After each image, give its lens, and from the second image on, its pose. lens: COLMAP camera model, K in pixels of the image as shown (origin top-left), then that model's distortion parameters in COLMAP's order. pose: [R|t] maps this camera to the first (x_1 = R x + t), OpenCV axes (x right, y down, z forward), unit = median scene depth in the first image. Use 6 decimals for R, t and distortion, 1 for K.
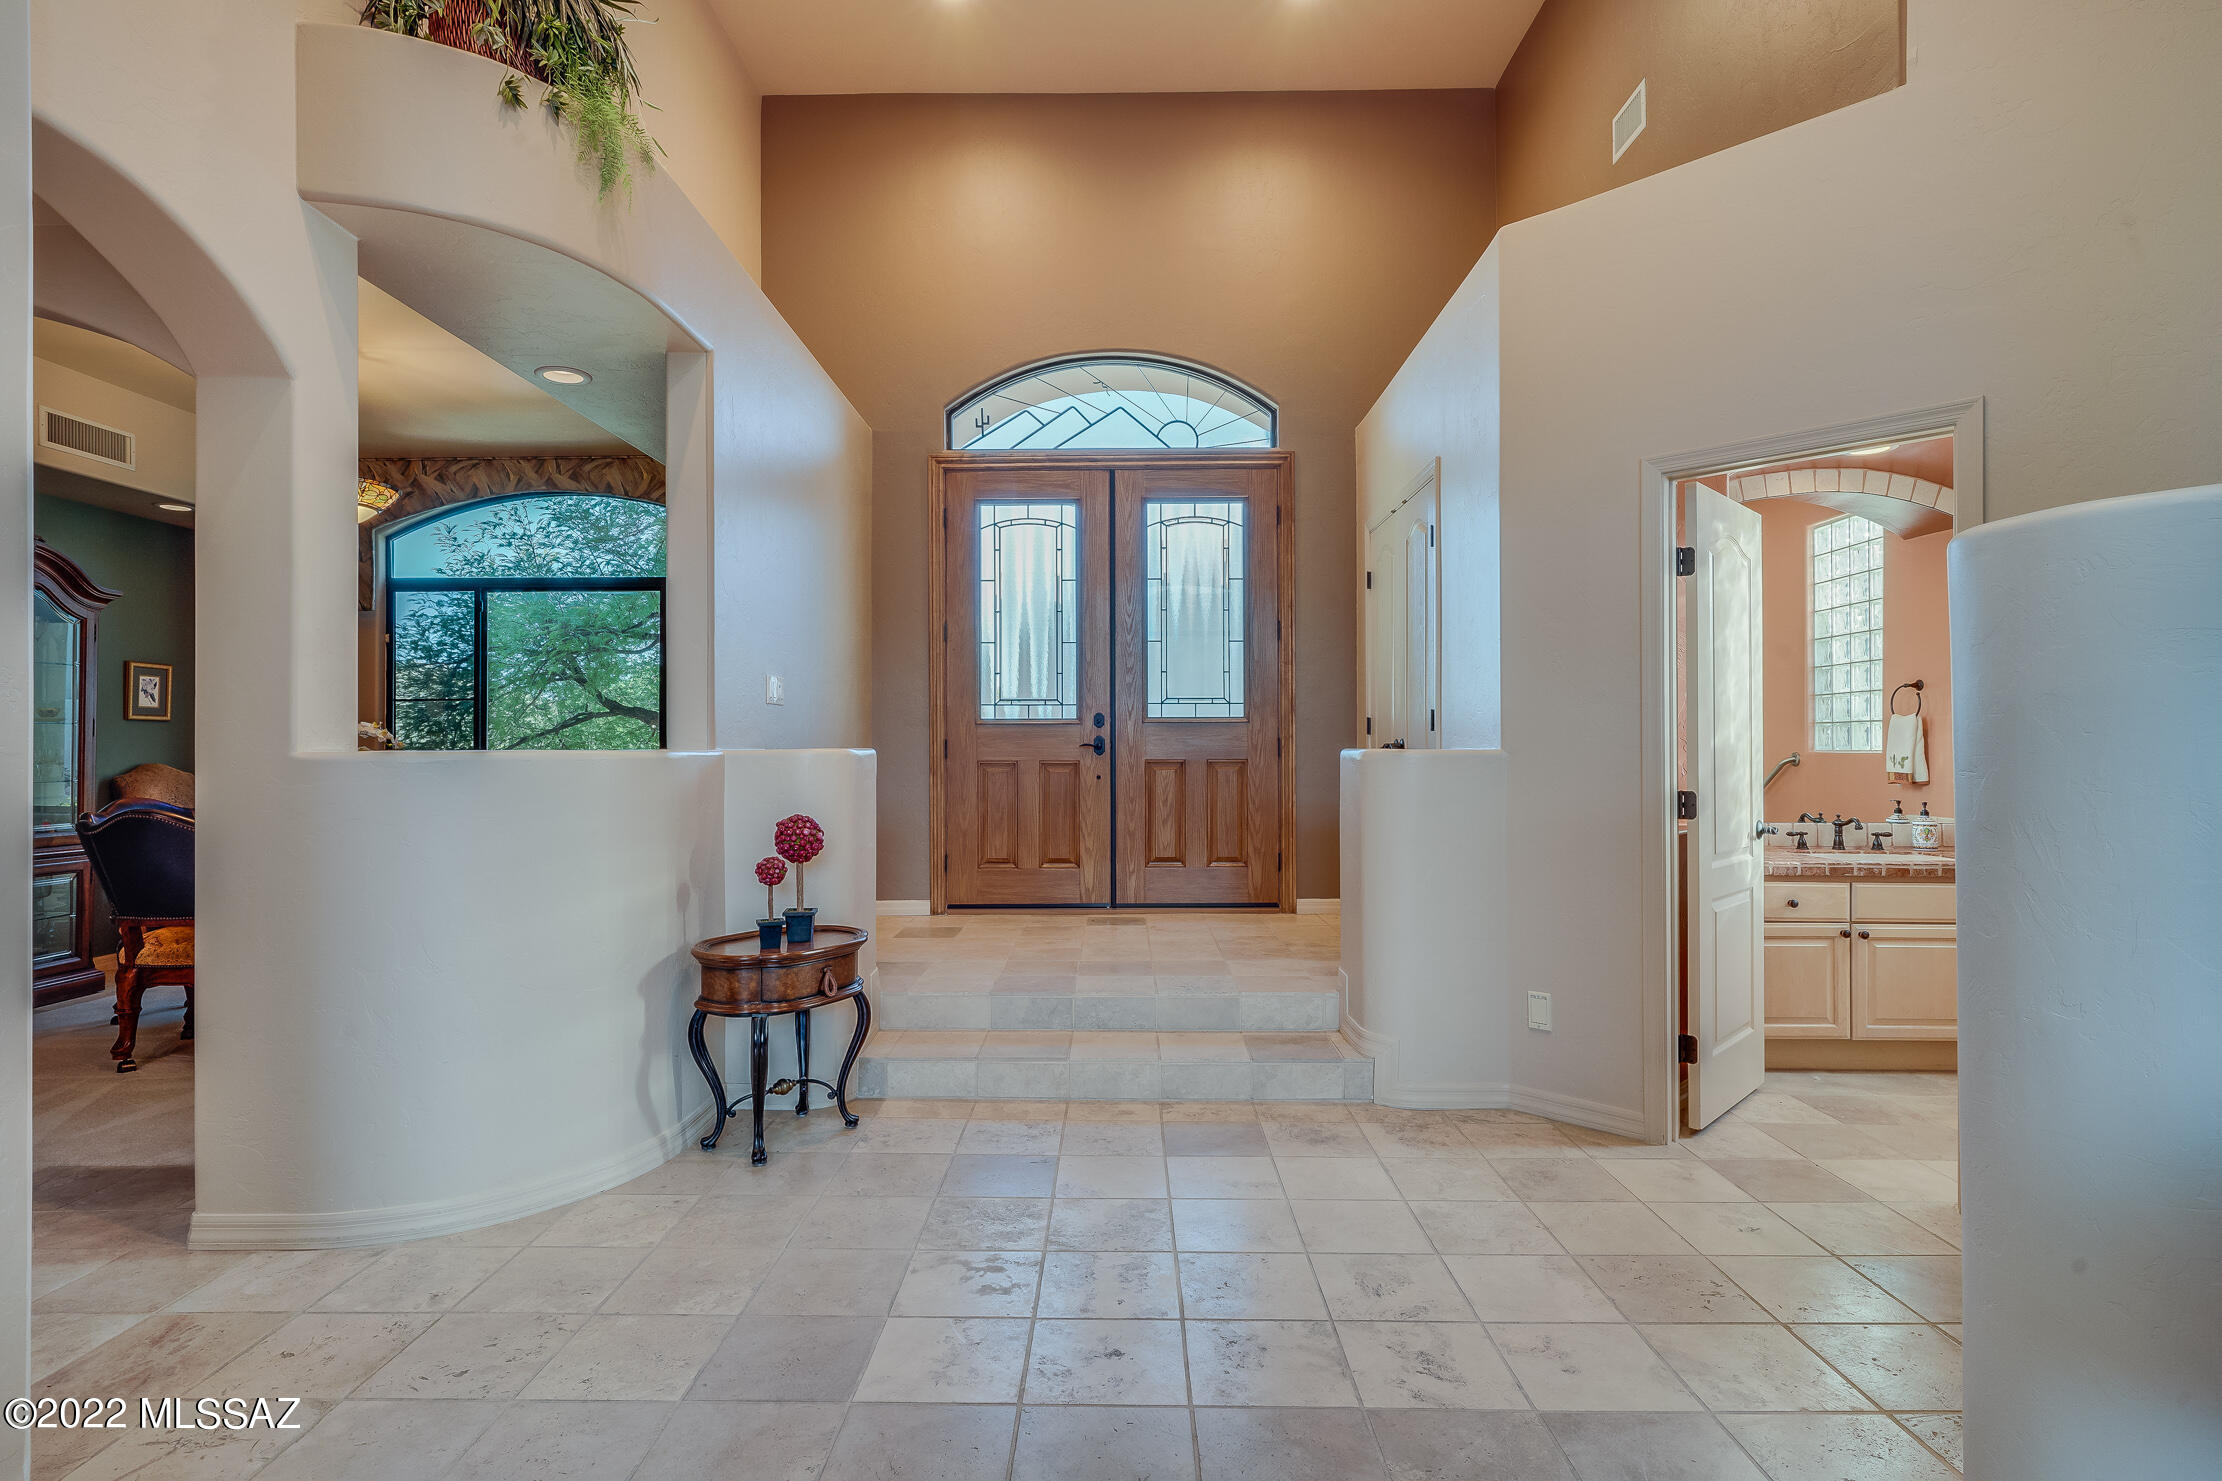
lens RADIAL K [[1084.1, 0, 1117.0], [0, 1084.1, 739.7], [0, 0, 1]] dist [0.001235, 0.000687]
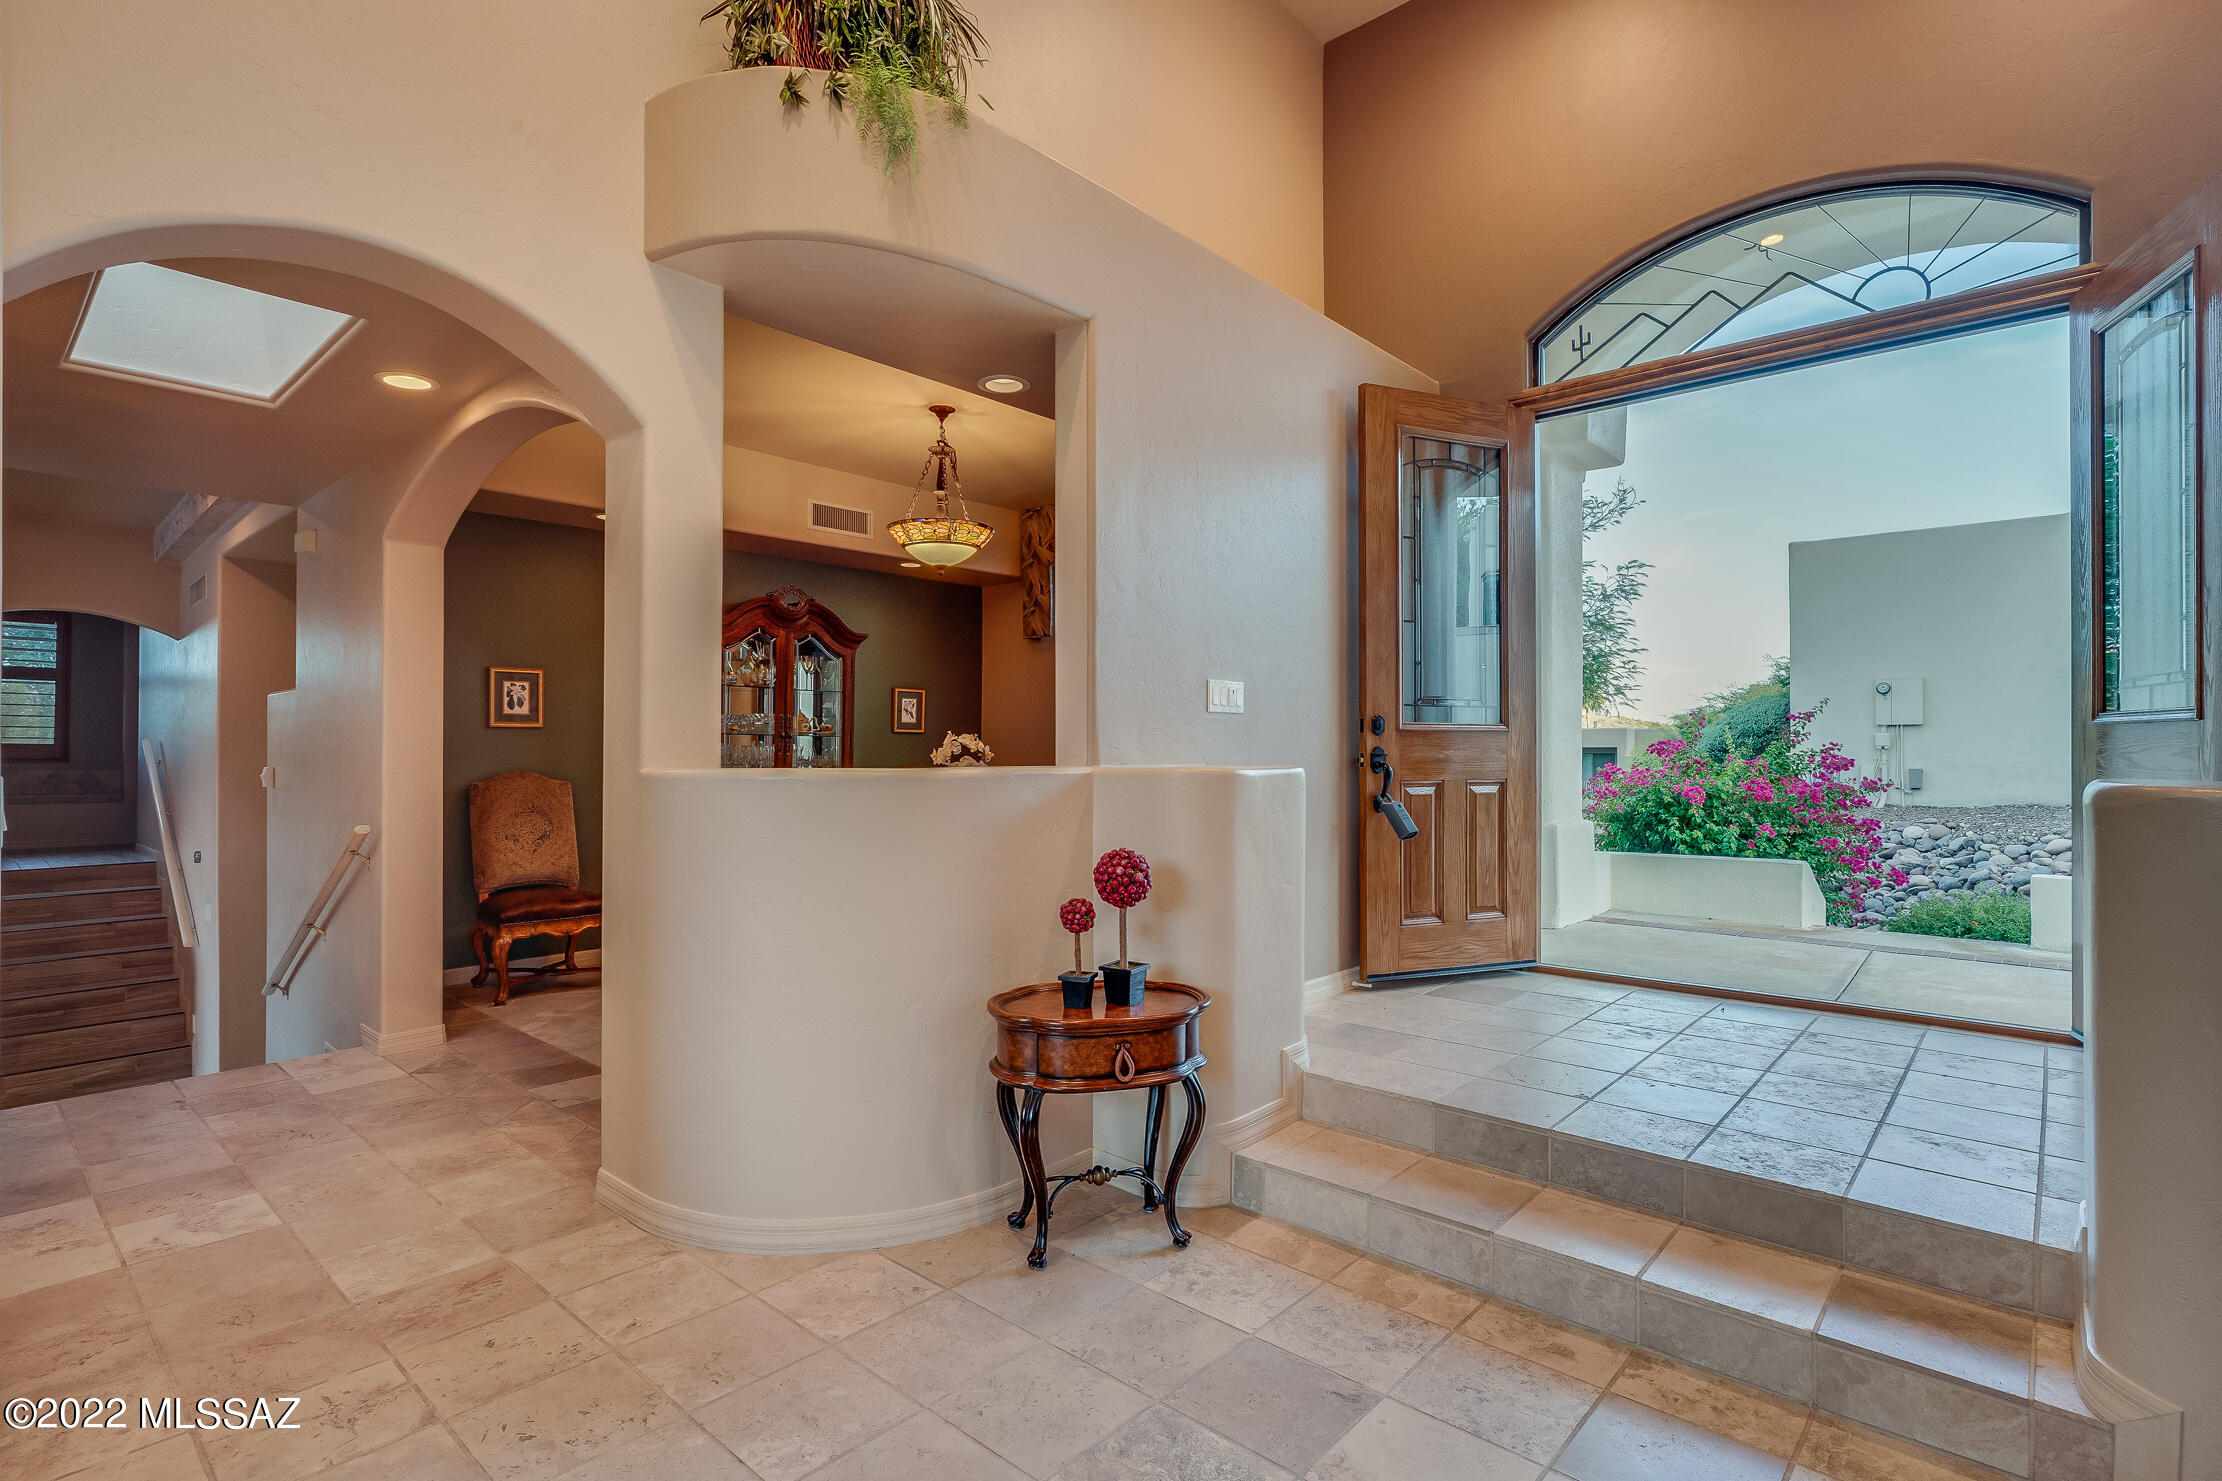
lens RADIAL K [[1069.8, 0, 1111.0], [0, 1069.8, 740.5], [0, 0, 1]] dist [-0.002136, 0.000292]
pose [[0.755997, -0.001809, -0.654573, 0.240005], [0.000430, 0.999997, -0.002267, -0.011355], [0.654575, 0.001433, 0.755996, 0.393084]]
